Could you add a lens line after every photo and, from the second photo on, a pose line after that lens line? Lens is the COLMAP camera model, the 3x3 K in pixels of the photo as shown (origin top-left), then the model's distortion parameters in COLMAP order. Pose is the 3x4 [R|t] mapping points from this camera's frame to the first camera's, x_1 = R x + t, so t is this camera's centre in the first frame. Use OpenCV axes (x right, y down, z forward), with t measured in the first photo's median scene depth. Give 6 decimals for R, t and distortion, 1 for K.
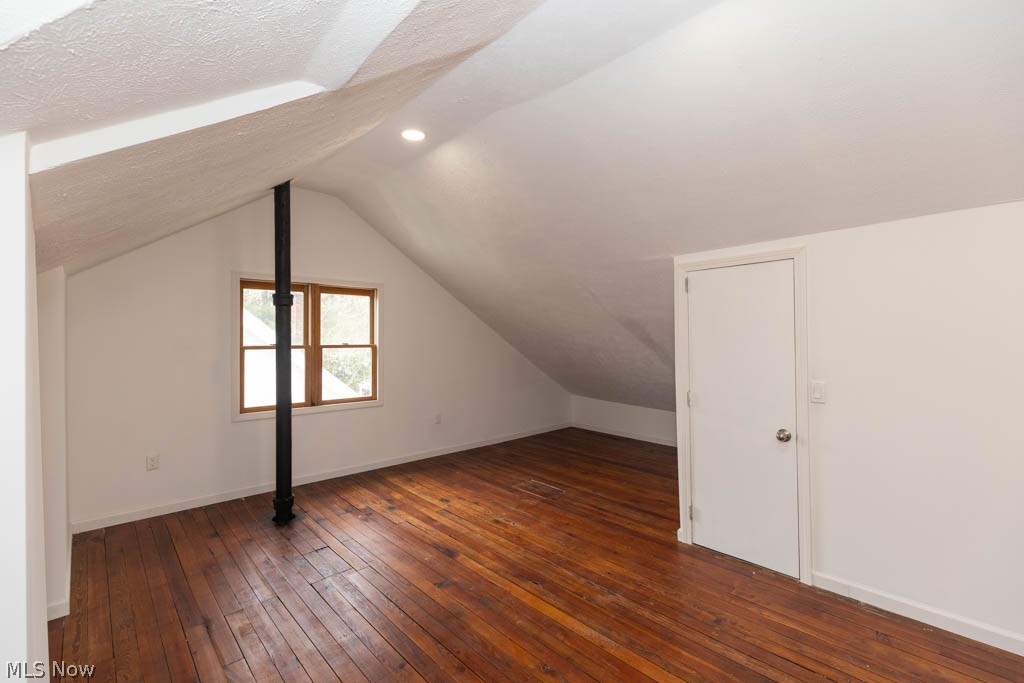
lens RADIAL K [[455.4, 0, 507.3], [0, 455.4, 331.0], [0, 0, 1]] dist [-0.001383, -0.000186]
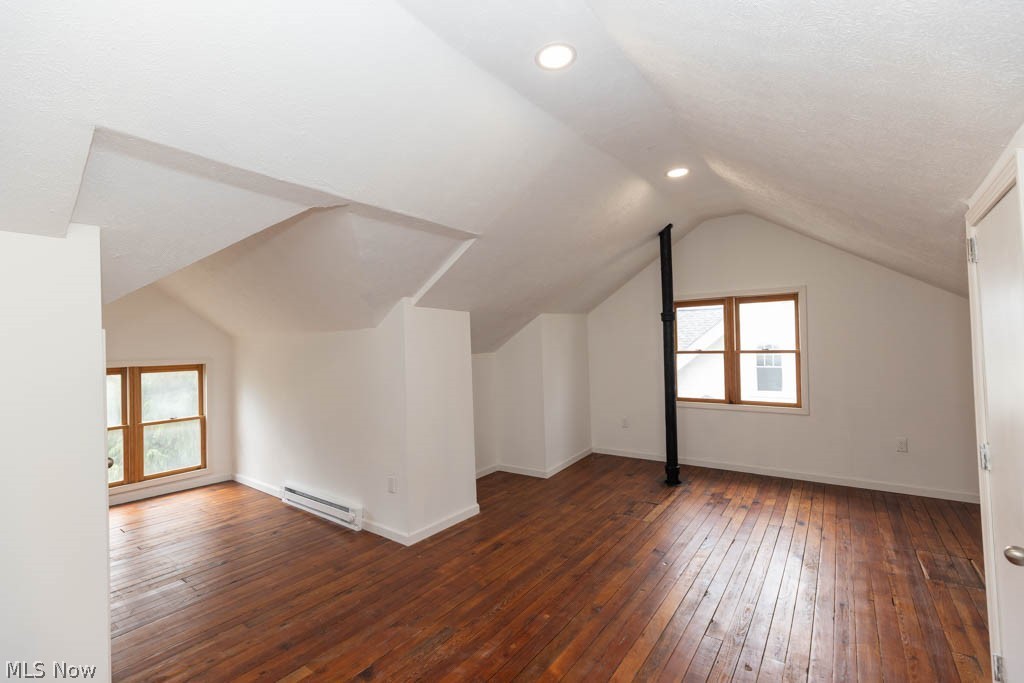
lens RADIAL K [[450.3, 0, 510.5], [0, 450.3, 340.3], [0, 0, 1]] dist [0.008395, -0.000631]
pose [[0.201474, -0.014820, -0.979382, 0.621384], [0.031247, 0.999474, -0.008696, -0.001858], [0.978995, -0.028851, 0.201831, 0.257817]]
